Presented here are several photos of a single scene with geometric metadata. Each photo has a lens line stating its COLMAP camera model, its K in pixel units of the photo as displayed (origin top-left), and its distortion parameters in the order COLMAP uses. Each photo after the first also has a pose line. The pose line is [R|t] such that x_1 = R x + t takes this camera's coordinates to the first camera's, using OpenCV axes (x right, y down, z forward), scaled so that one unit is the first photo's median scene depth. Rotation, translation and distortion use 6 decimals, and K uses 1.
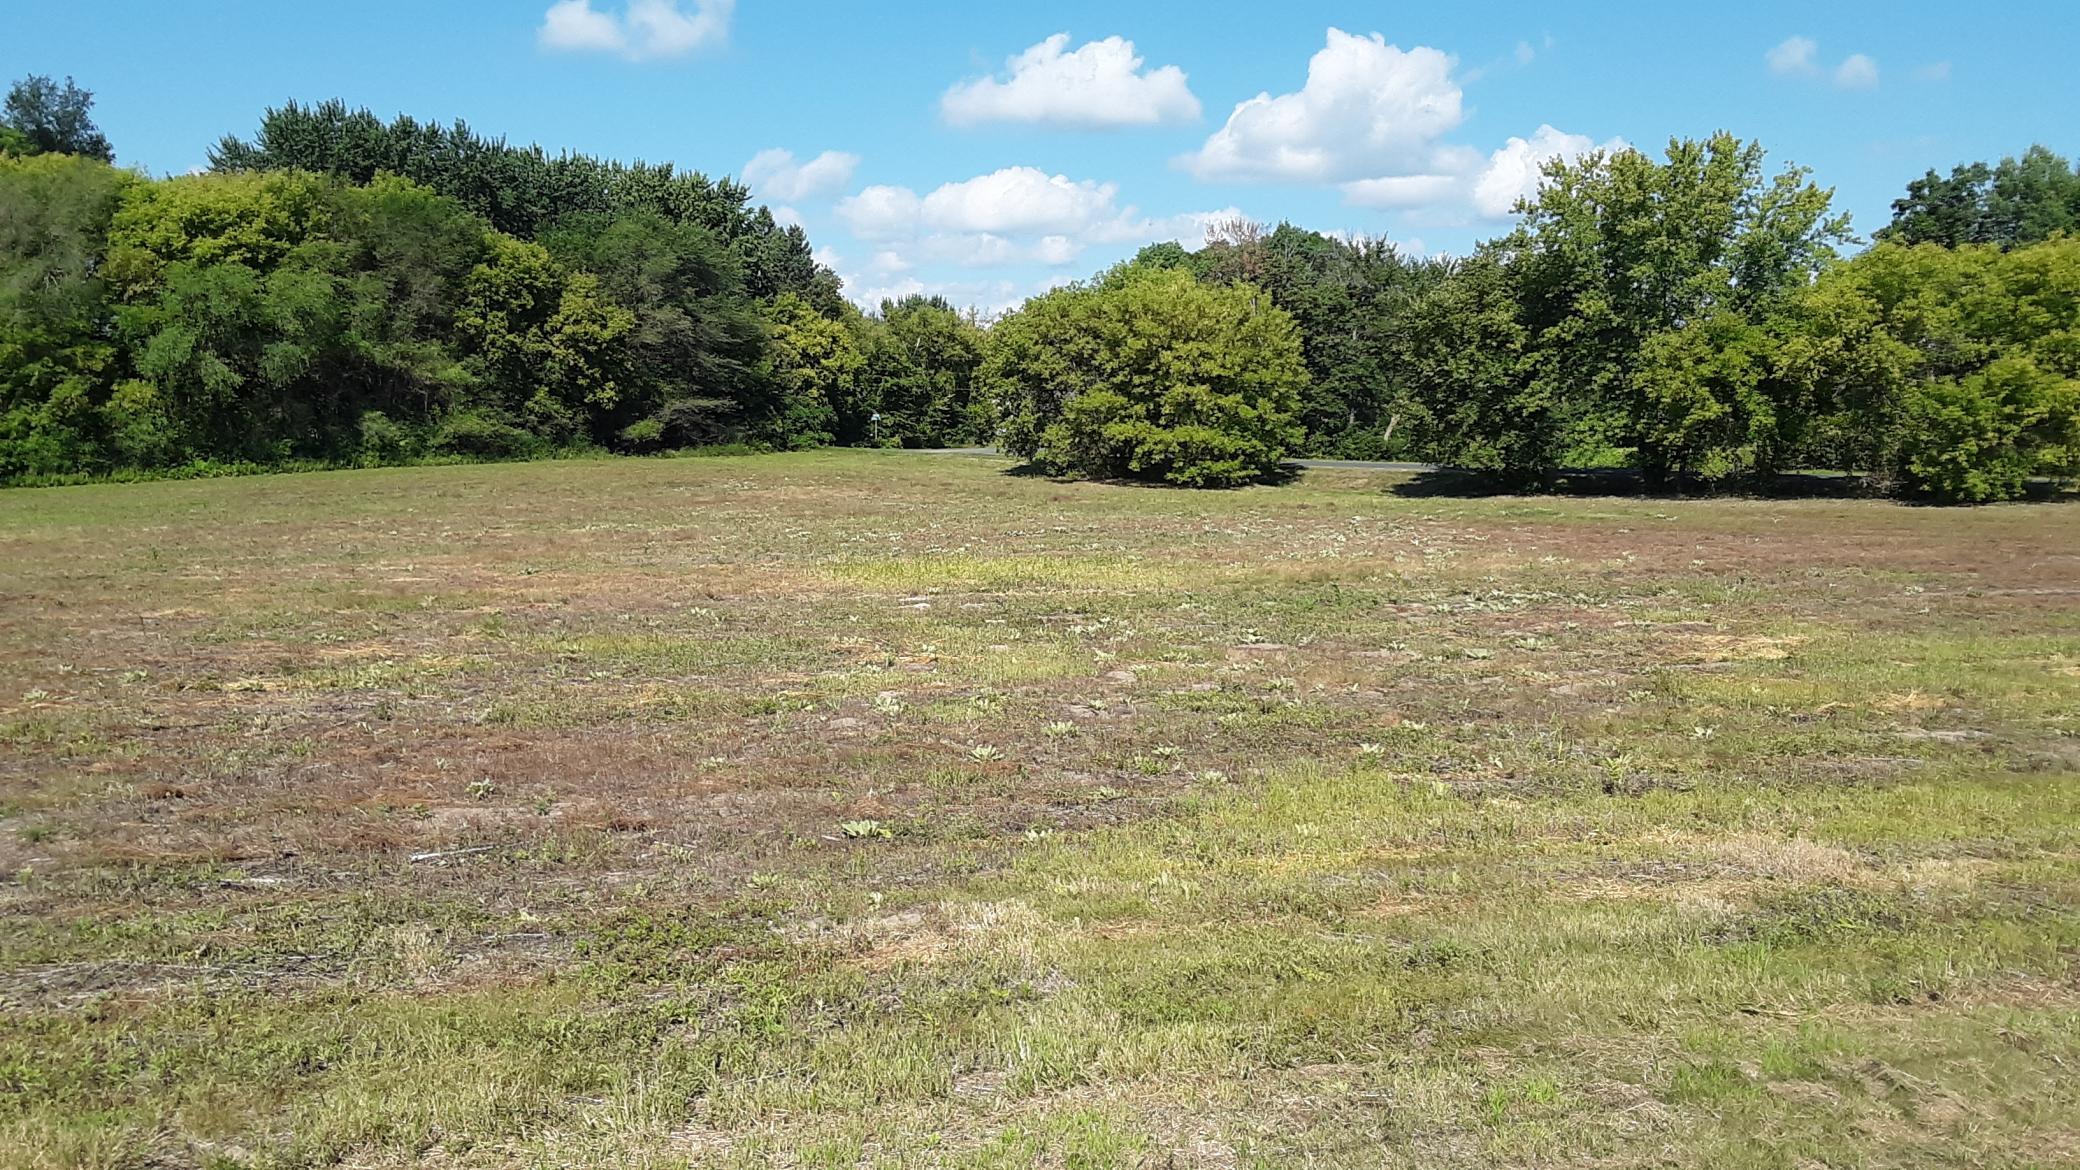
lens RADIAL K [[1710.2, 0, 1002.3], [0, 1710.2, 563.8], [0, 0, 1]] dist [0.122683, -0.227519]
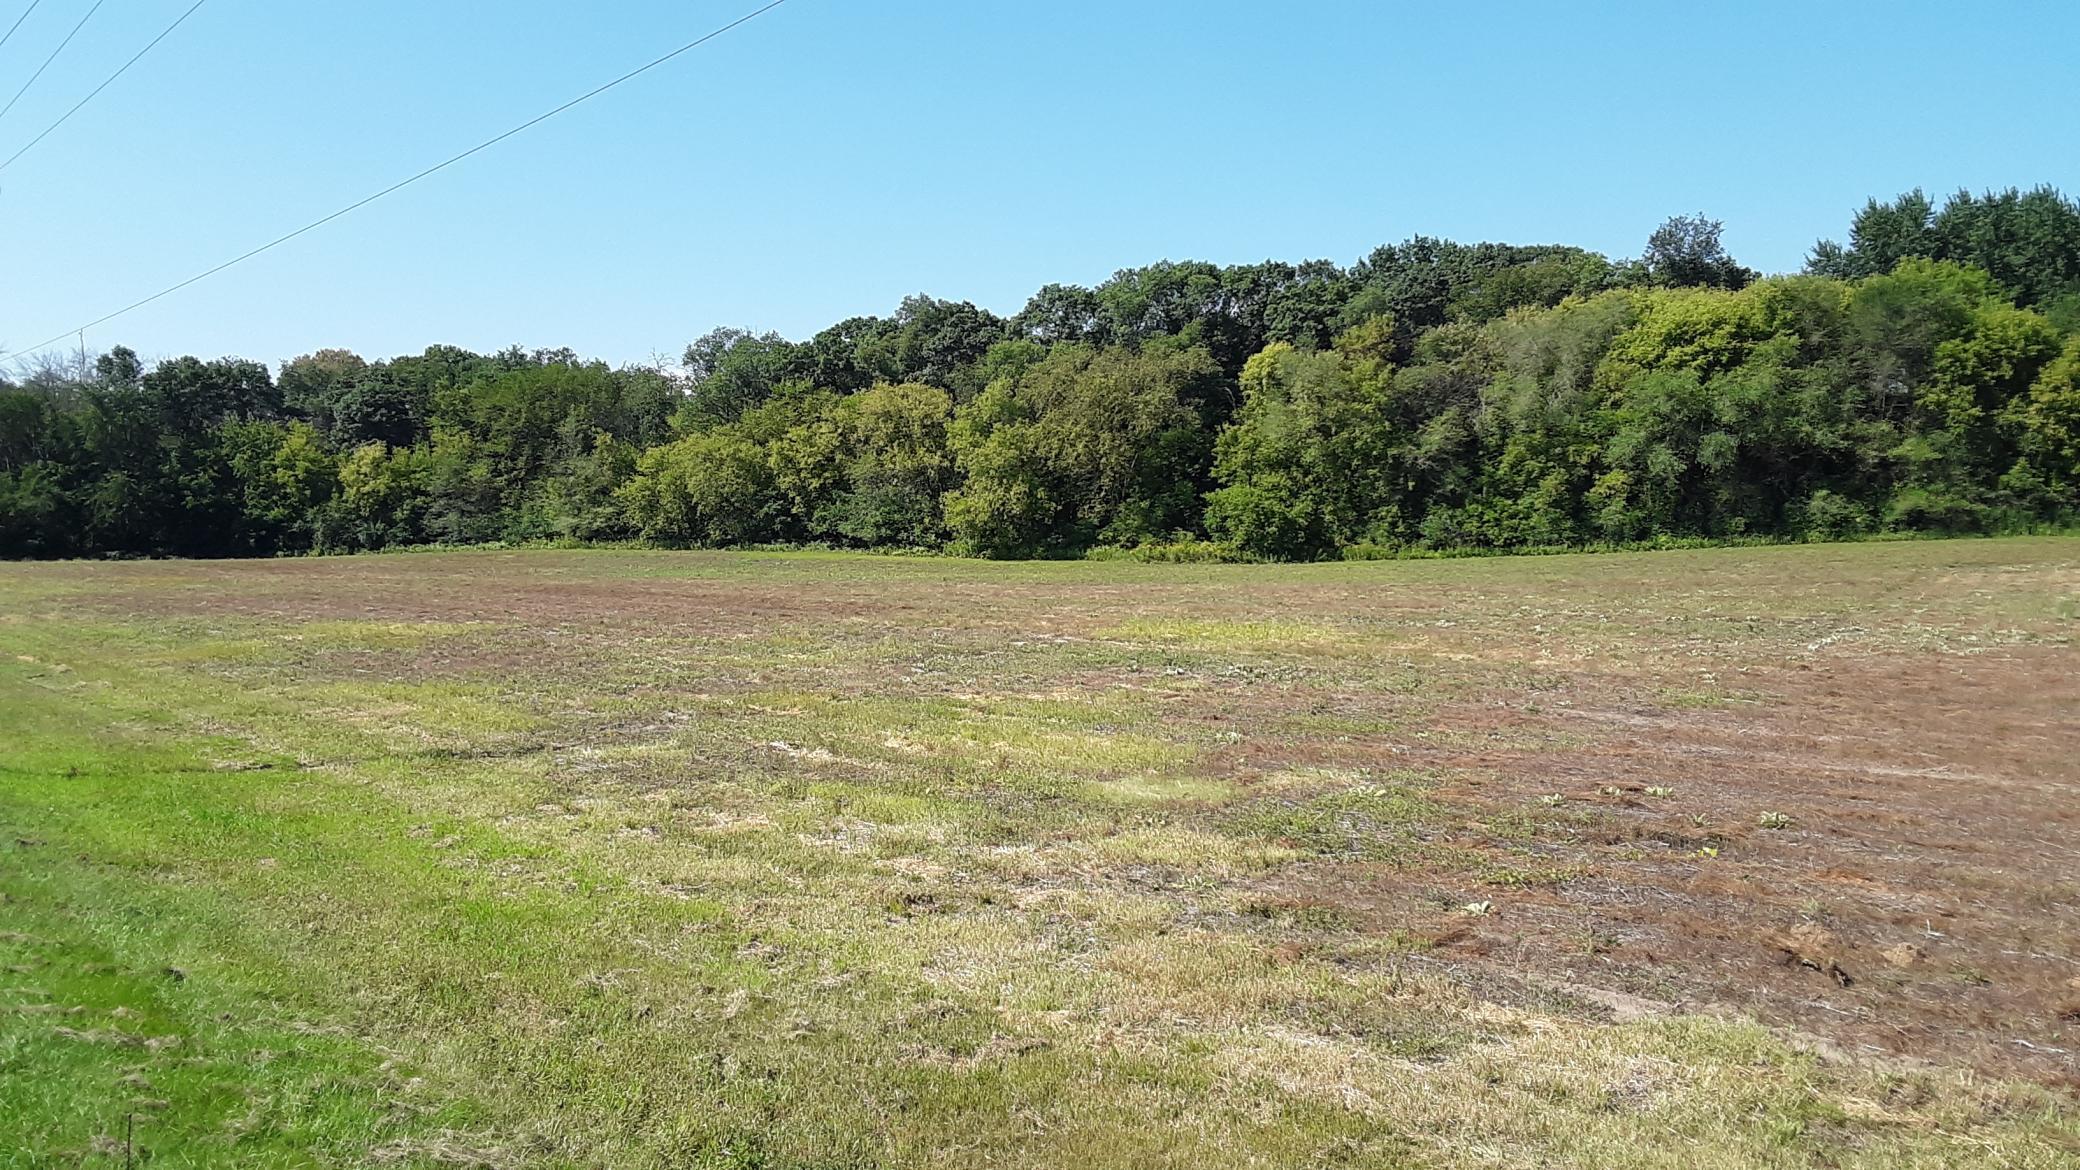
lens RADIAL K [[1698.2, 0, 985.5], [0, 1698.2, 572.9], [0, 0, 1]] dist [0.136064, -0.227432]
pose [[0.372350, 0.029744, -0.927616, 0.434327], [-0.056040, 0.998383, 0.009519, -0.017779], [0.926399, 0.048439, 0.373415, 0.121940]]
